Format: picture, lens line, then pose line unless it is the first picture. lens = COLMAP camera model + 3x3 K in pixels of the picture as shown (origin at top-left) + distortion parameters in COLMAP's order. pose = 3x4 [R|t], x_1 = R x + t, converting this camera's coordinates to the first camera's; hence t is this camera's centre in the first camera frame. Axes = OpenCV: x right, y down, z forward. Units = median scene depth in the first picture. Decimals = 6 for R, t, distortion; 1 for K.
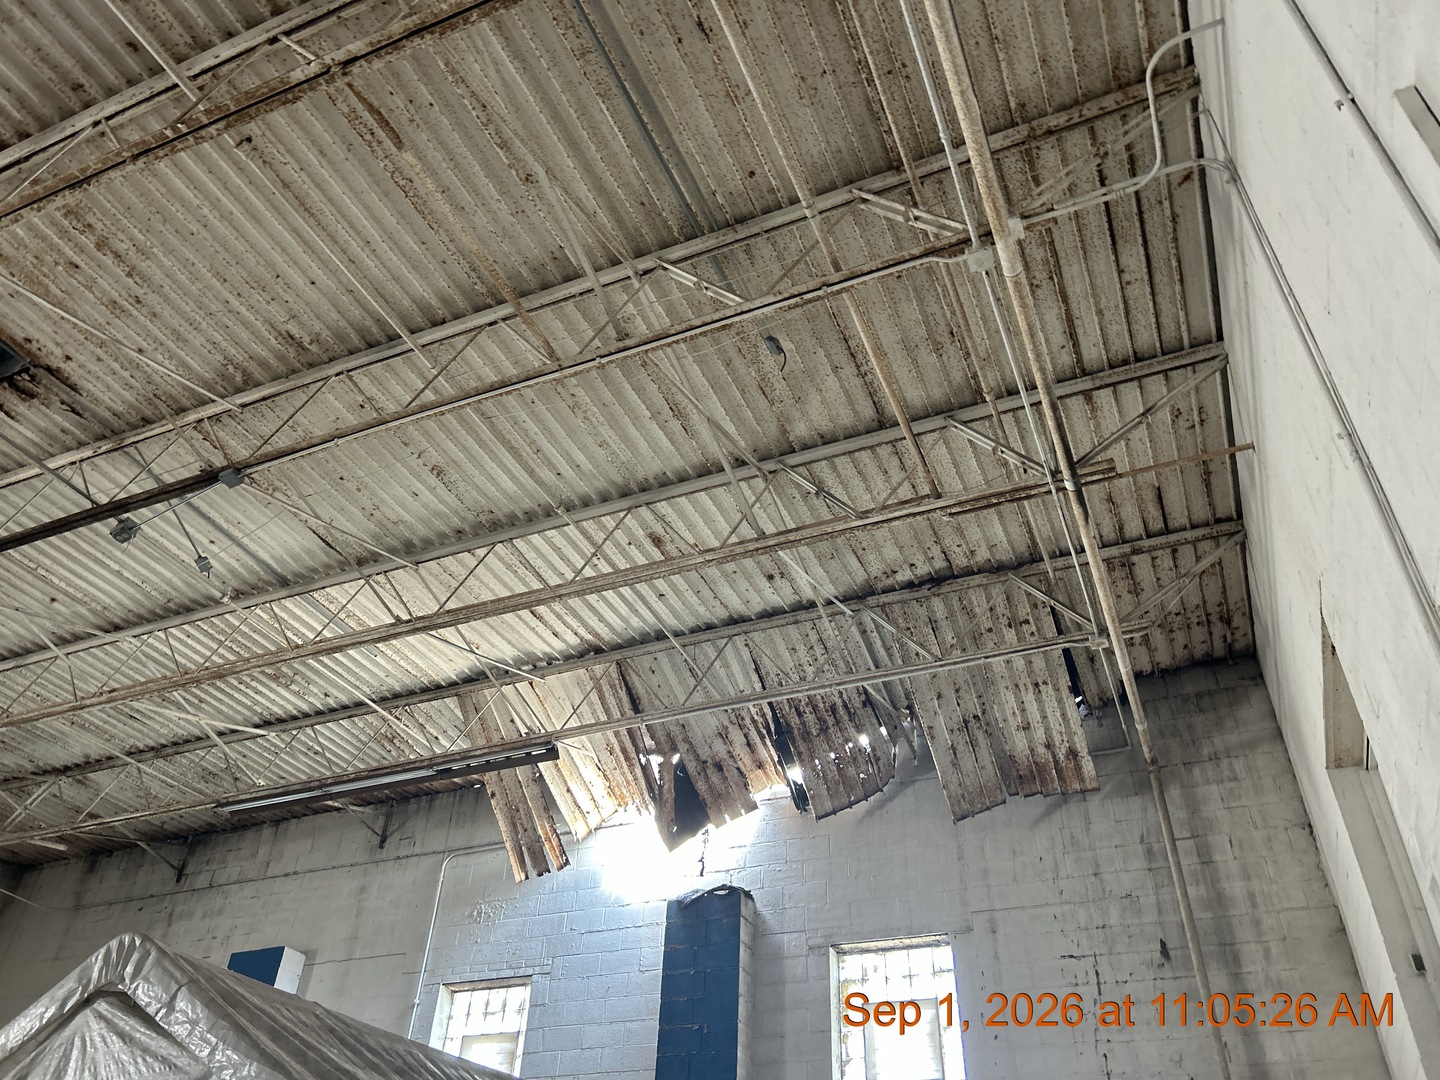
lens RADIAL K [[1093.4, 0, 708.4], [0, 1093.4, 525.2], [0, 0, 1]] dist [0.039390, -0.042296]
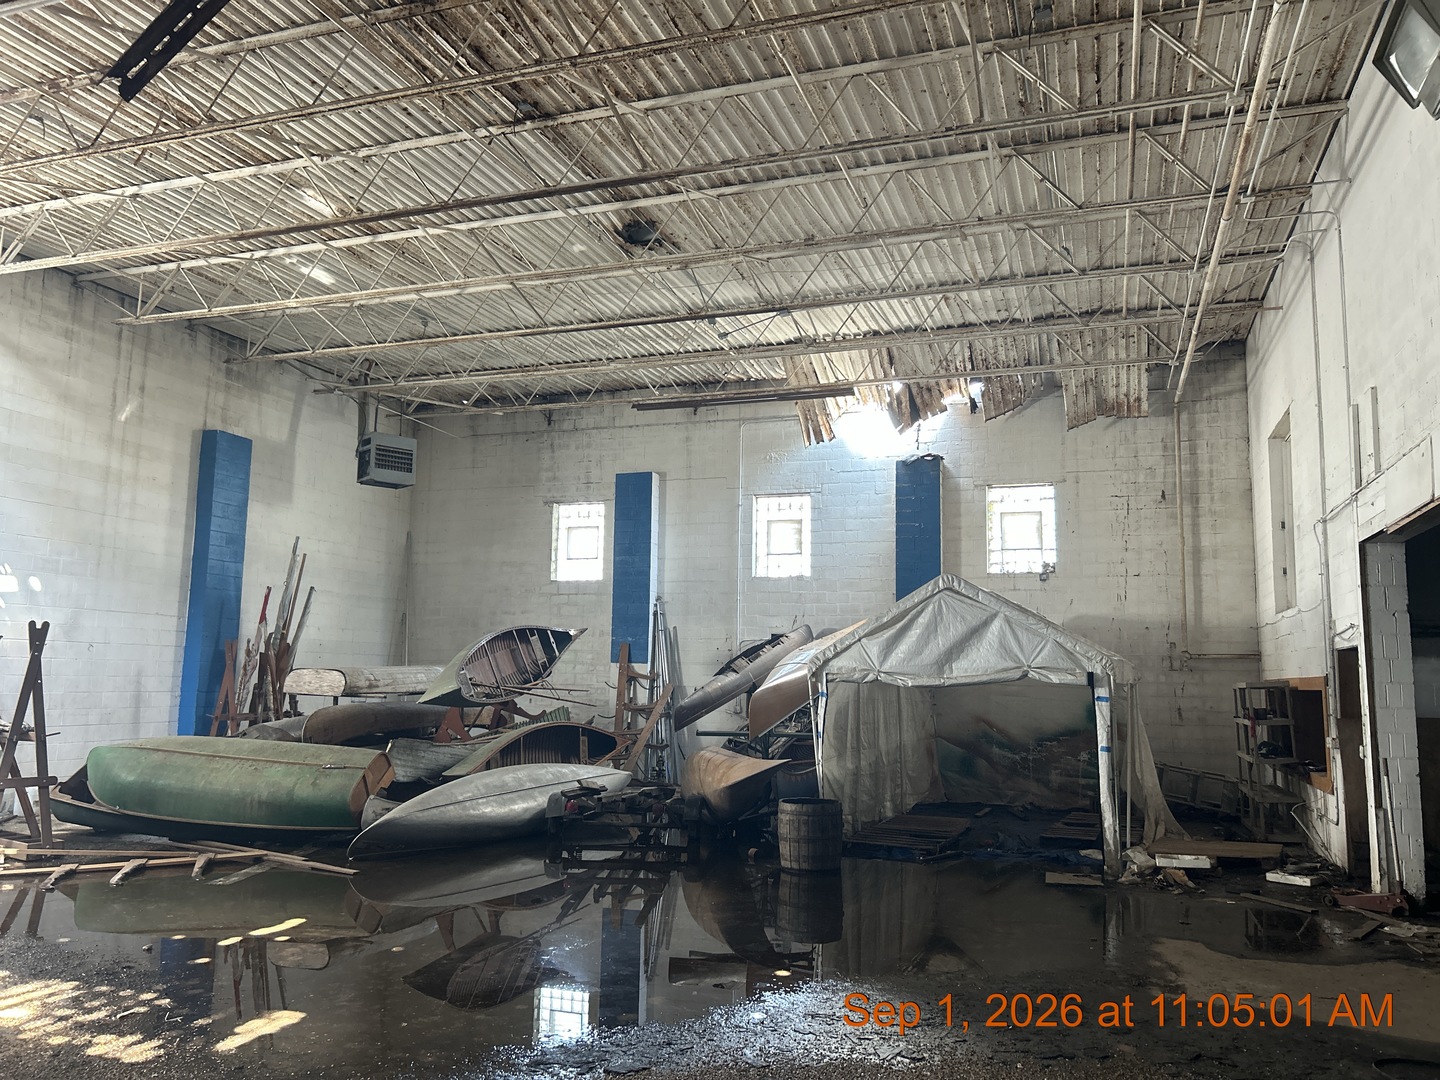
lens RADIAL K [[1093.4, 0, 729.9], [0, 1093.4, 542.8], [0, 0, 1]] dist [0.039390, -0.042296]
pose [[0.995717, -0.013842, 0.091411, -0.524100], [-0.035995, 0.852676, 0.521198, -0.522288], [-0.085159, -0.522256, 0.848526, -0.645679]]
